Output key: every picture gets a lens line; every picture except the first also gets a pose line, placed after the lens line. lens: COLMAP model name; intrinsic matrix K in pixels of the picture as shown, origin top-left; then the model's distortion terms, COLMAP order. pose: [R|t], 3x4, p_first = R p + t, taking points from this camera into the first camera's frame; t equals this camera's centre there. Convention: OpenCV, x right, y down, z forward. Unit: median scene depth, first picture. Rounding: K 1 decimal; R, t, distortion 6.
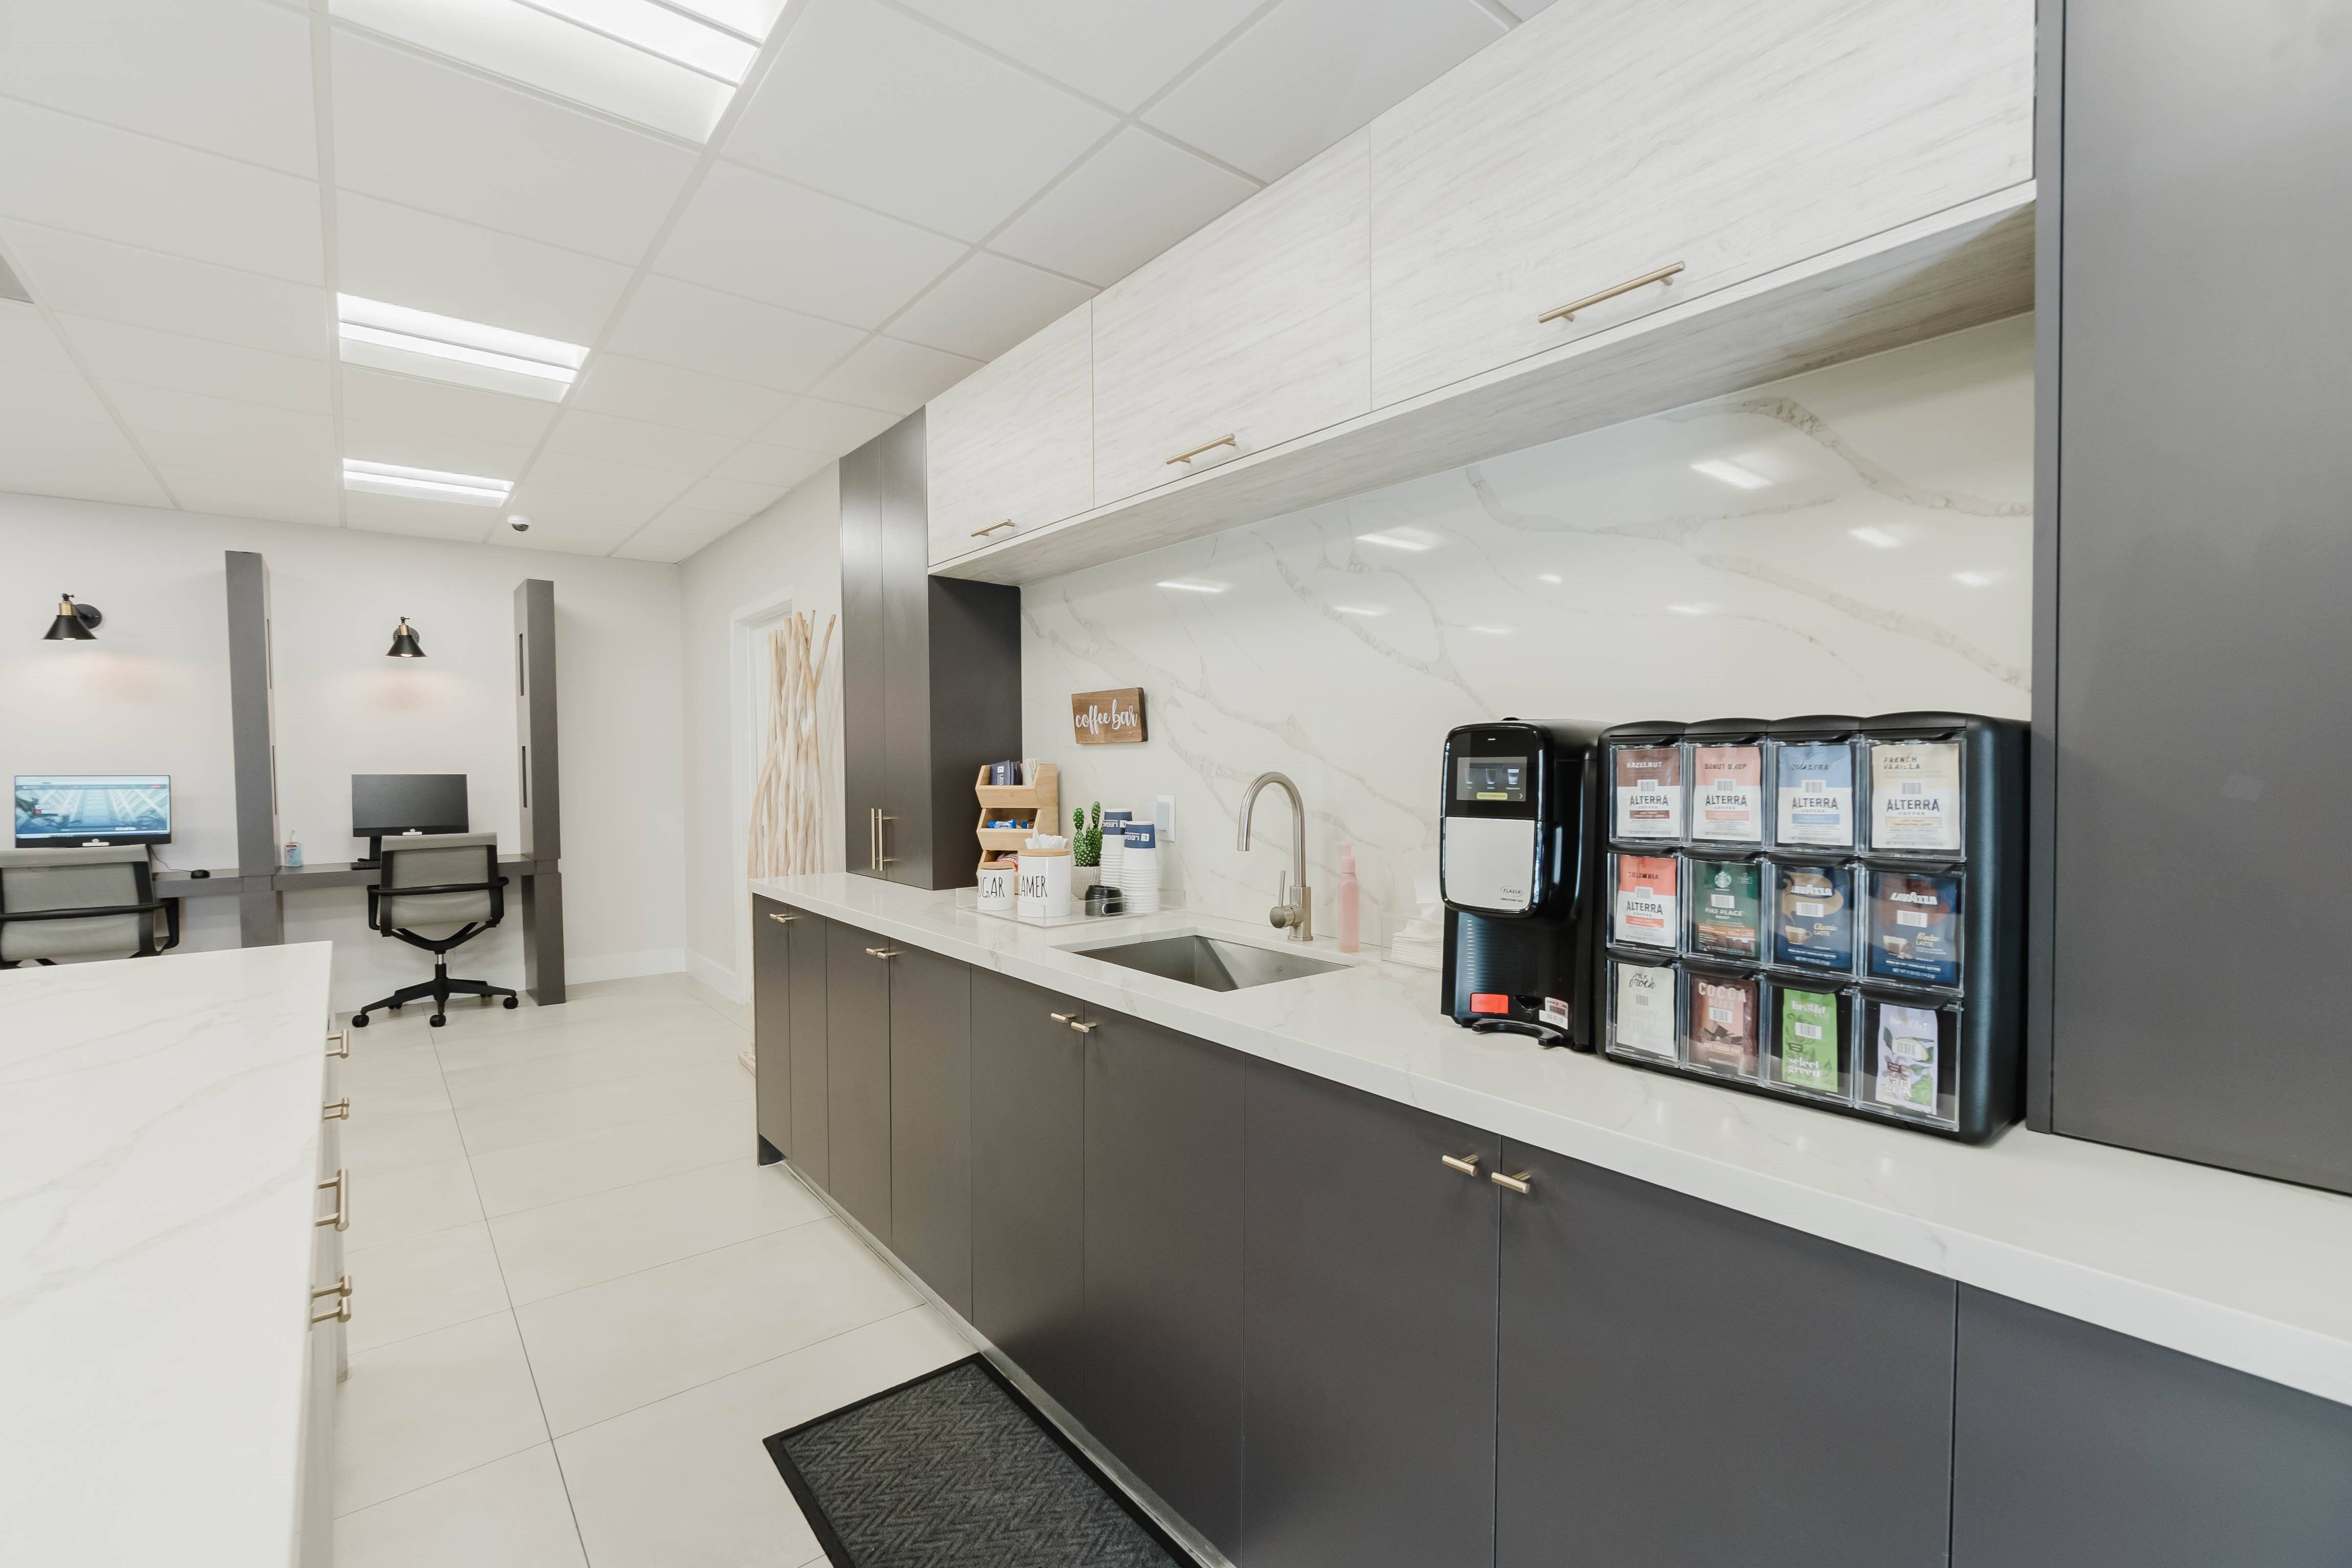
lens RADIAL K [[1004.6, 0, 1169.1], [0, 1004.6, 791.2], [0, 0, 1]] dist [-0.001431, -0.000218]
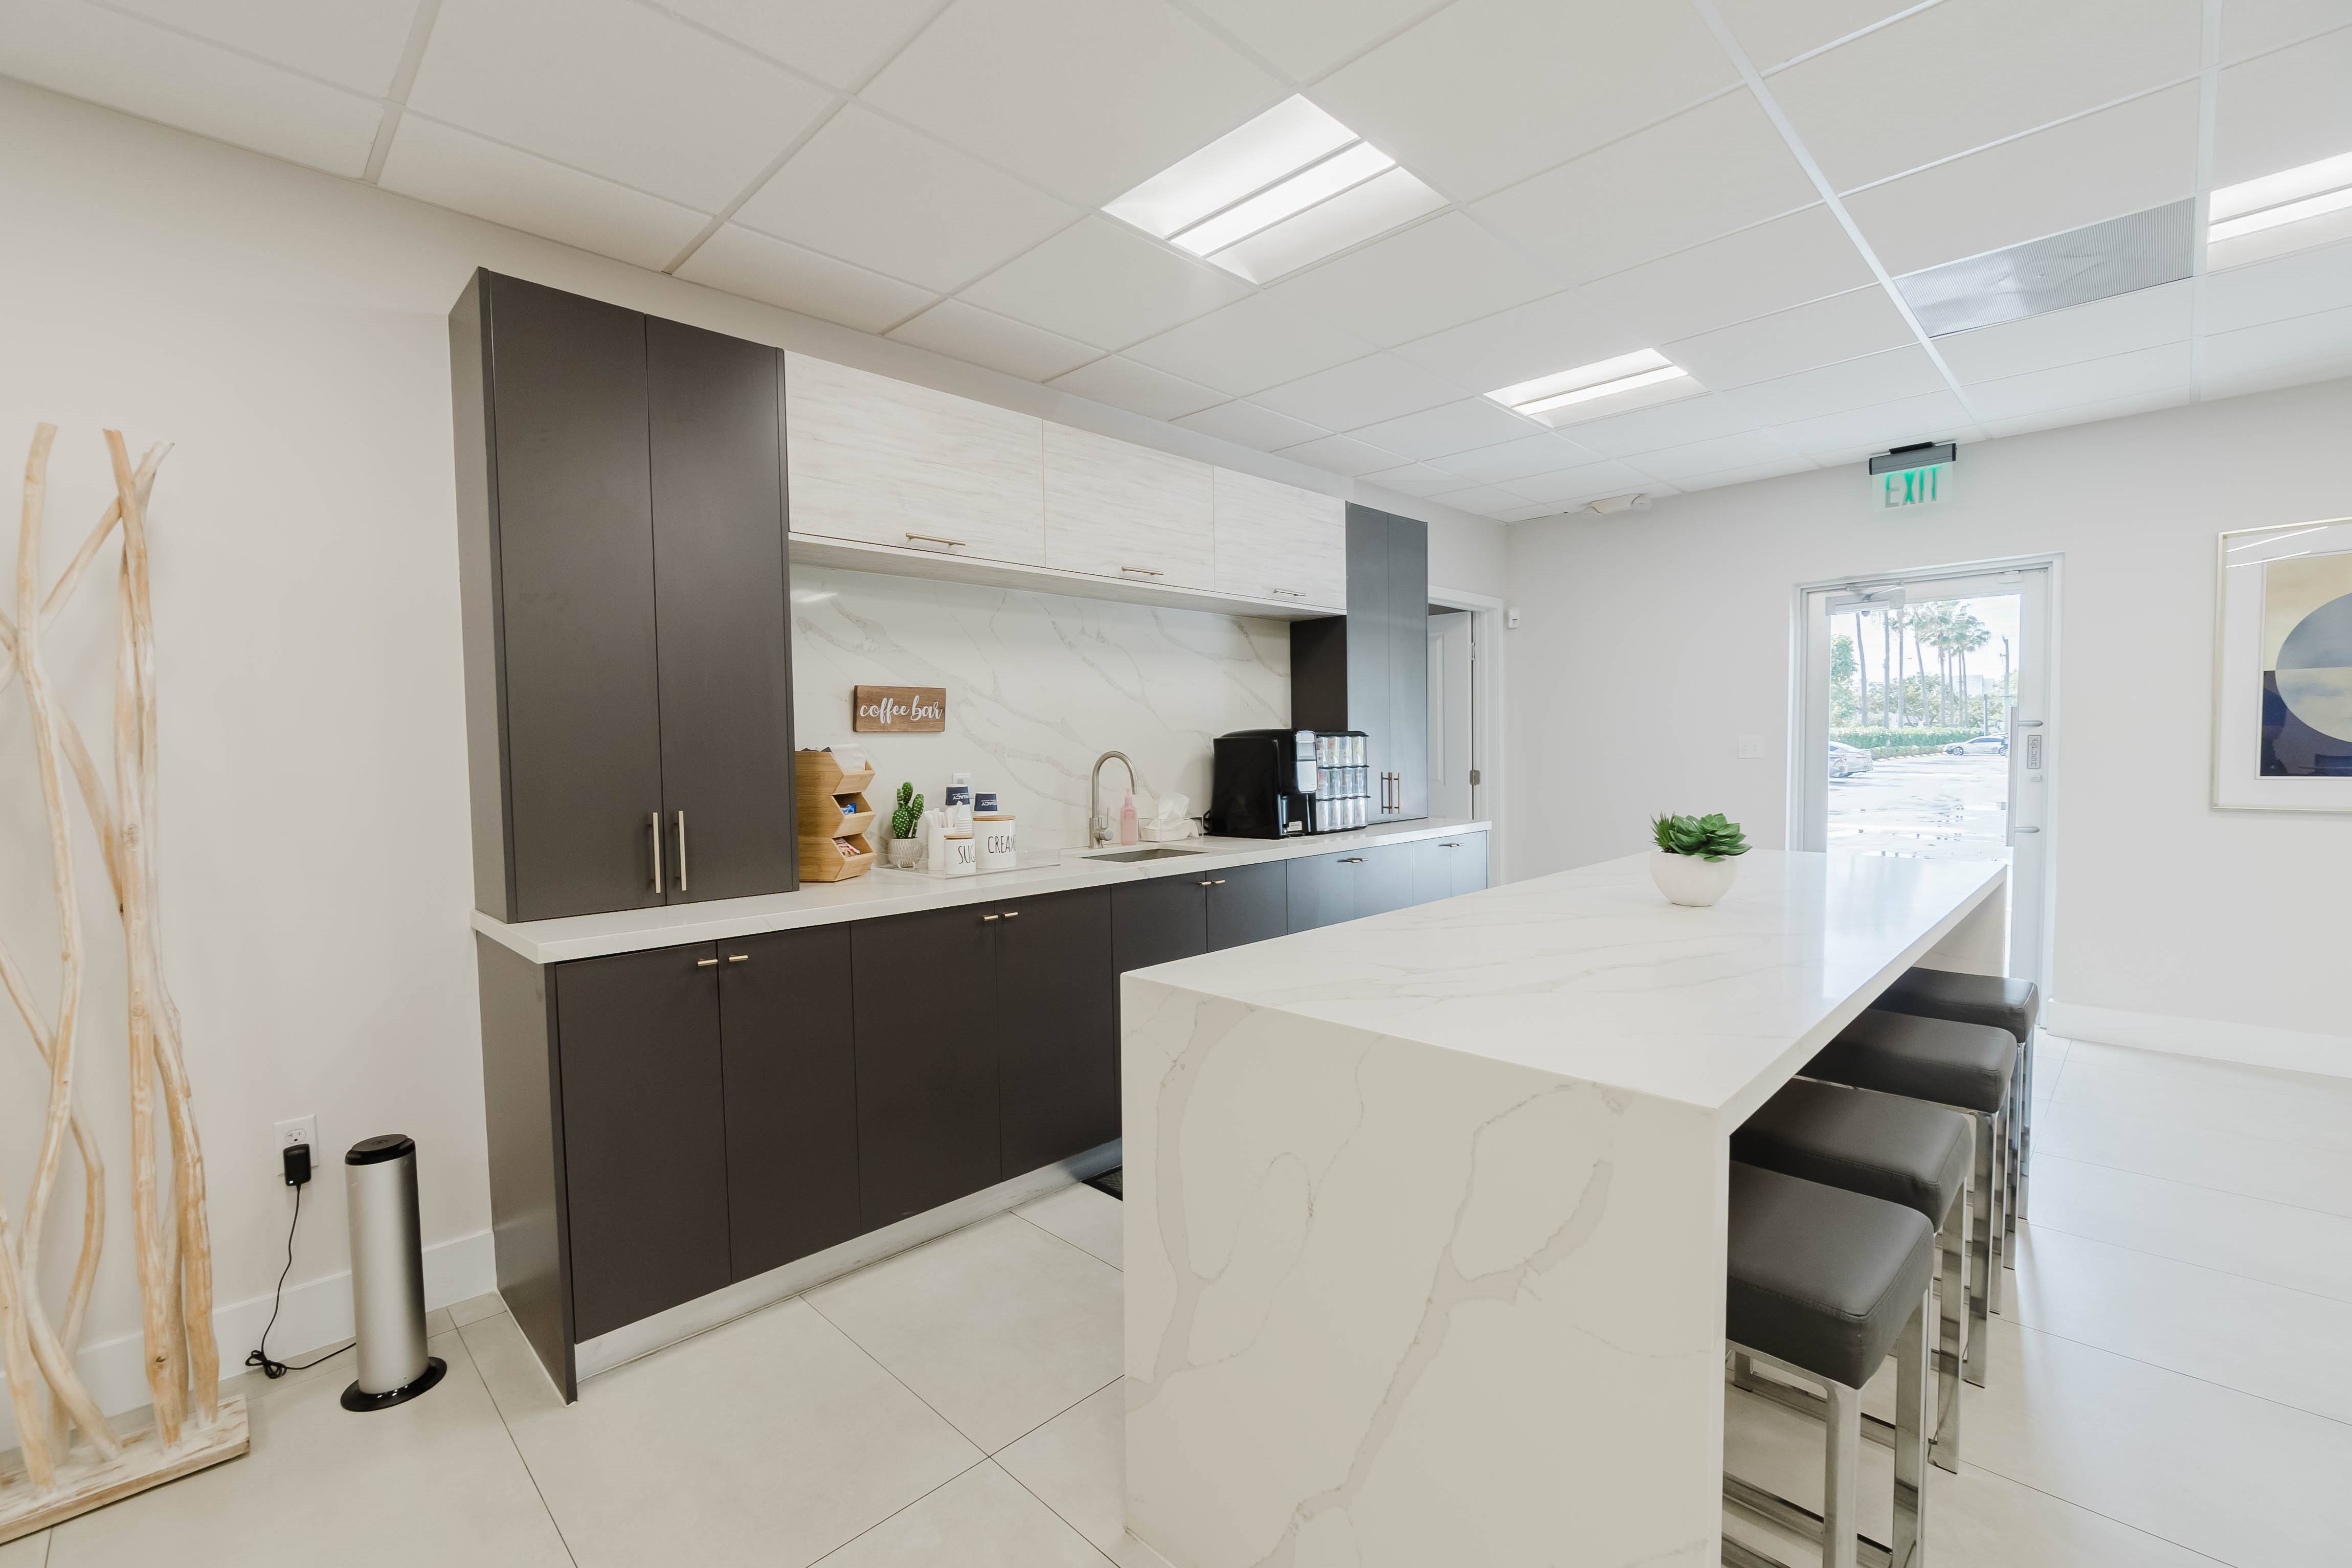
lens RADIAL K [[1009.7, 0, 1171.8], [0, 1009.7, 793.4], [0, 0, 1]] dist [0.002941, 0.000337]
pose [[-0.101860, -0.041443, 0.993935, -1.133166], [0.043887, 0.997972, 0.046109, -0.015133], [-0.993830, 0.048318, -0.099834, 0.727288]]
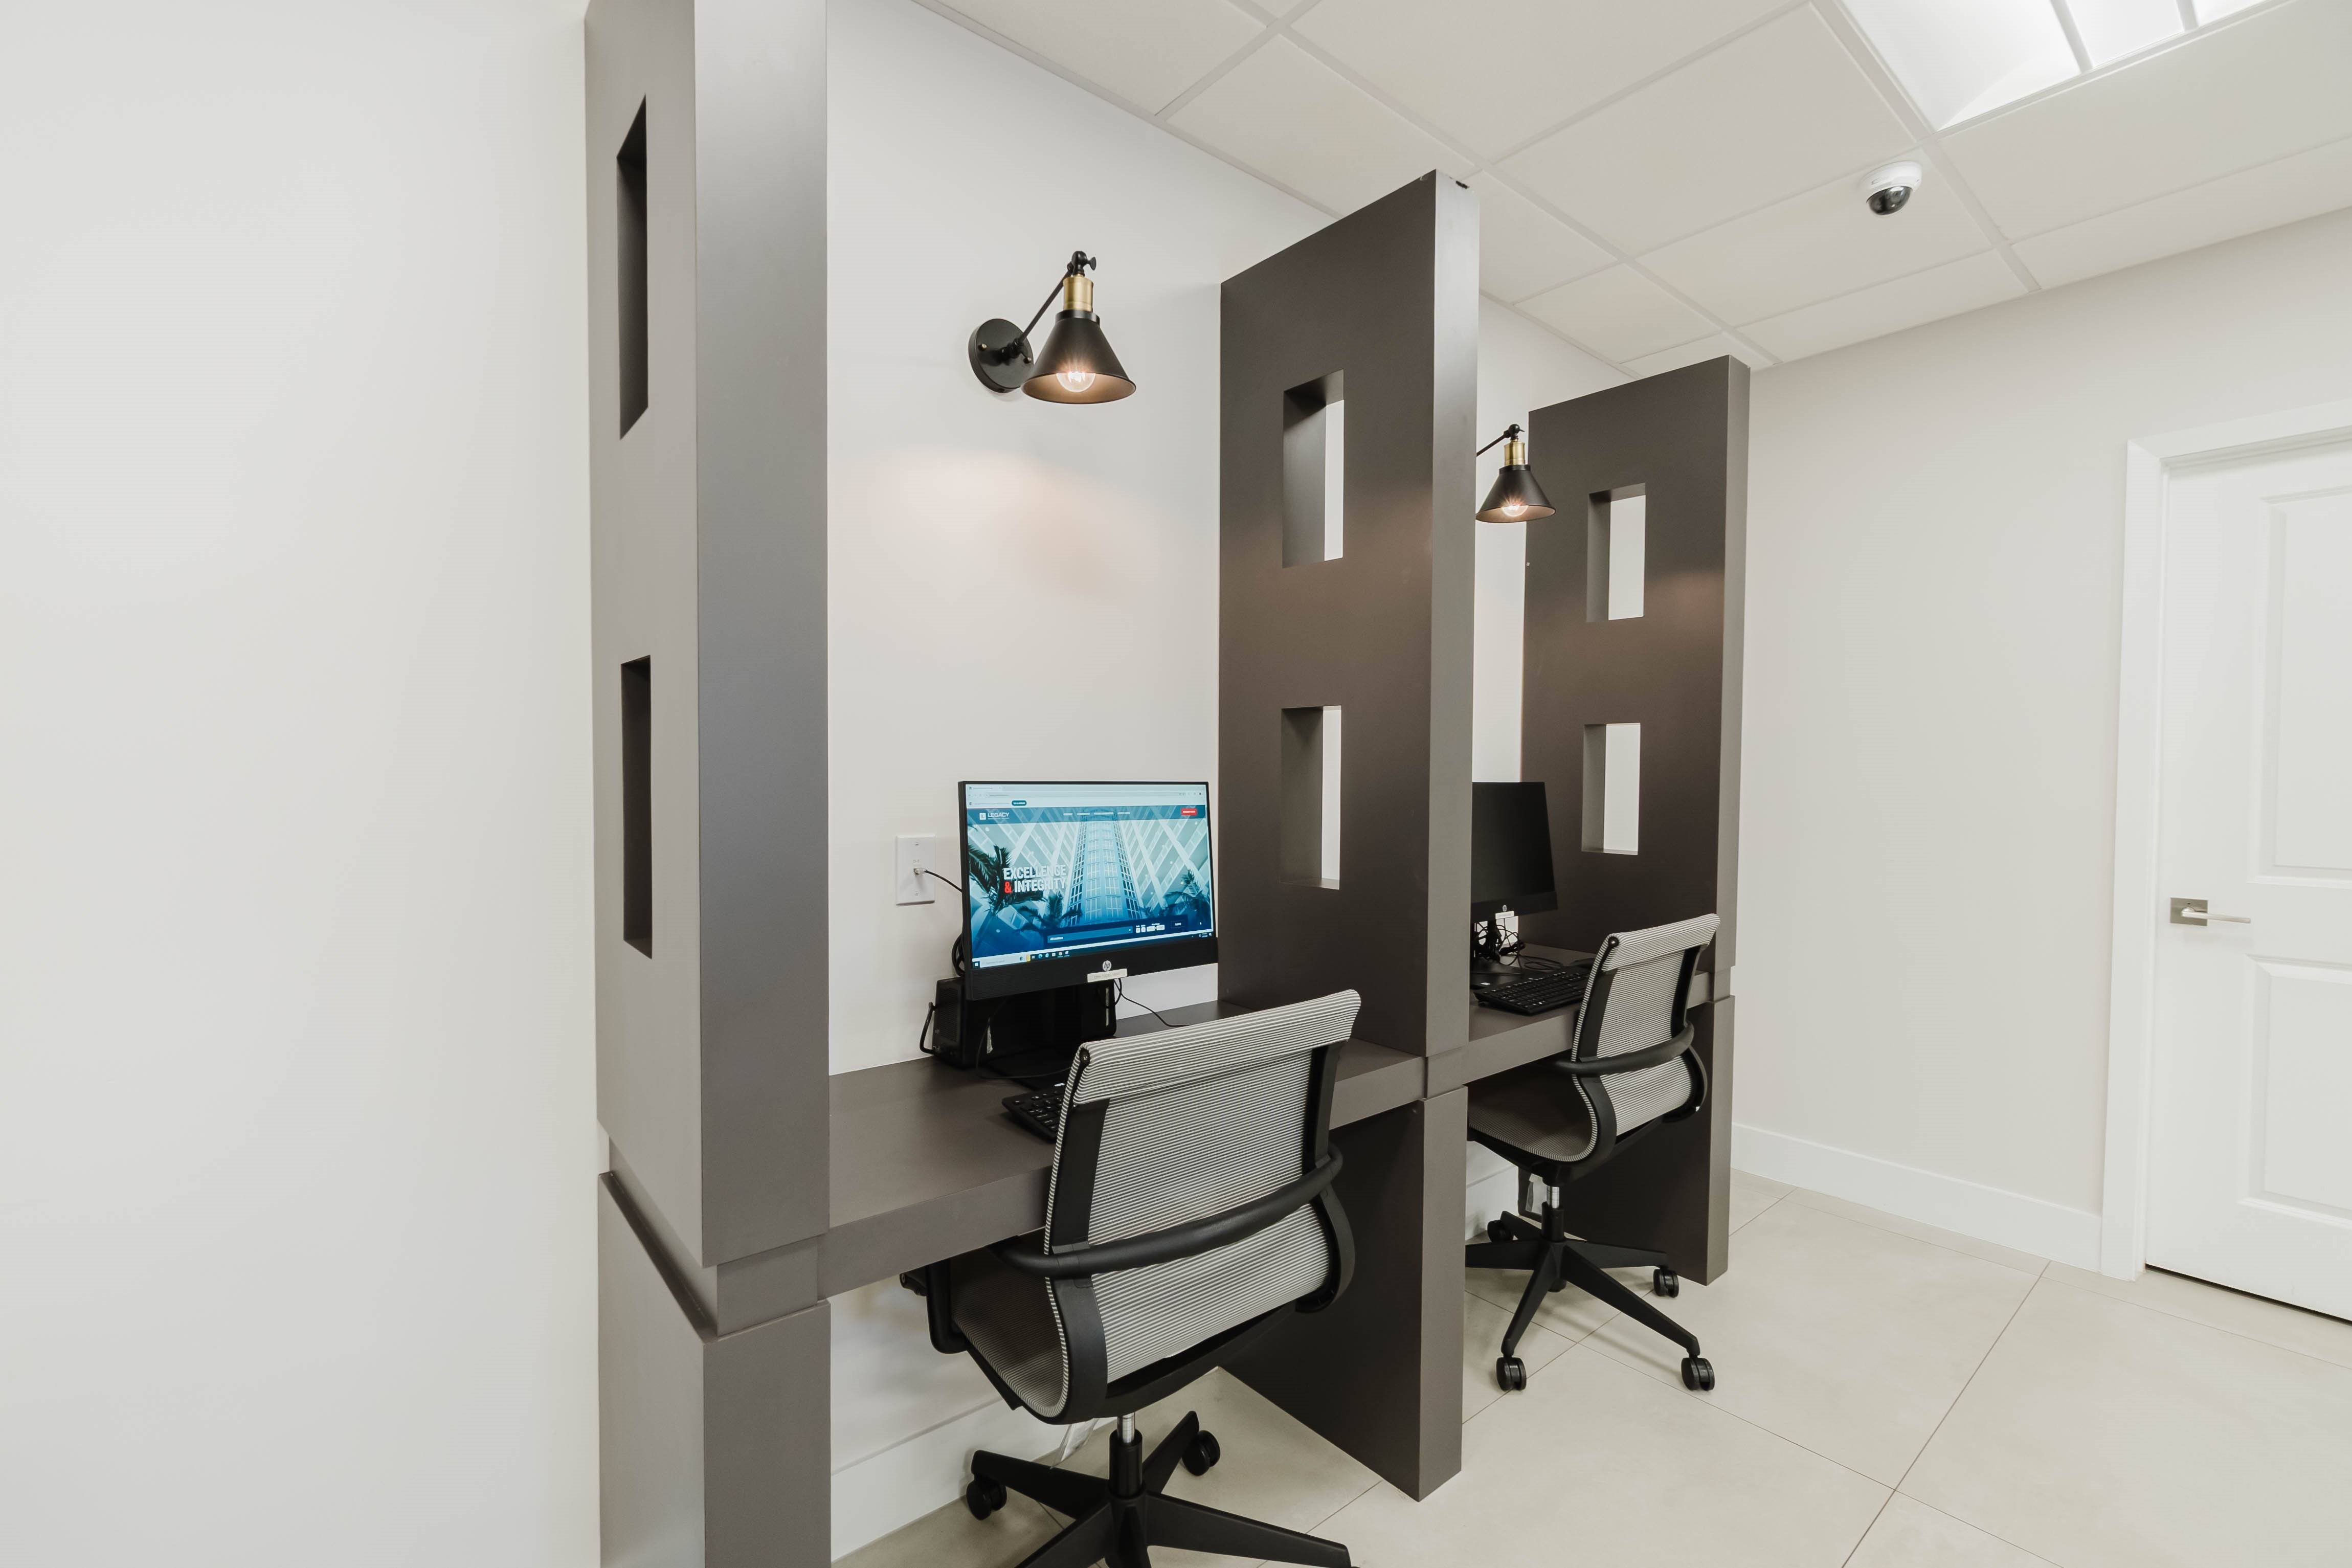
lens RADIAL K [[1009.7, 0, 1171.8], [0, 1009.7, 793.4], [0, 0, 1]] dist [0.002941, 0.000337]
pose [[0.999882, 0.007933, 0.013153, -1.602094], [-0.007857, 0.999952, -0.005796, -0.014586], [-0.013198, 0.005692, 0.999897, 0.976615]]
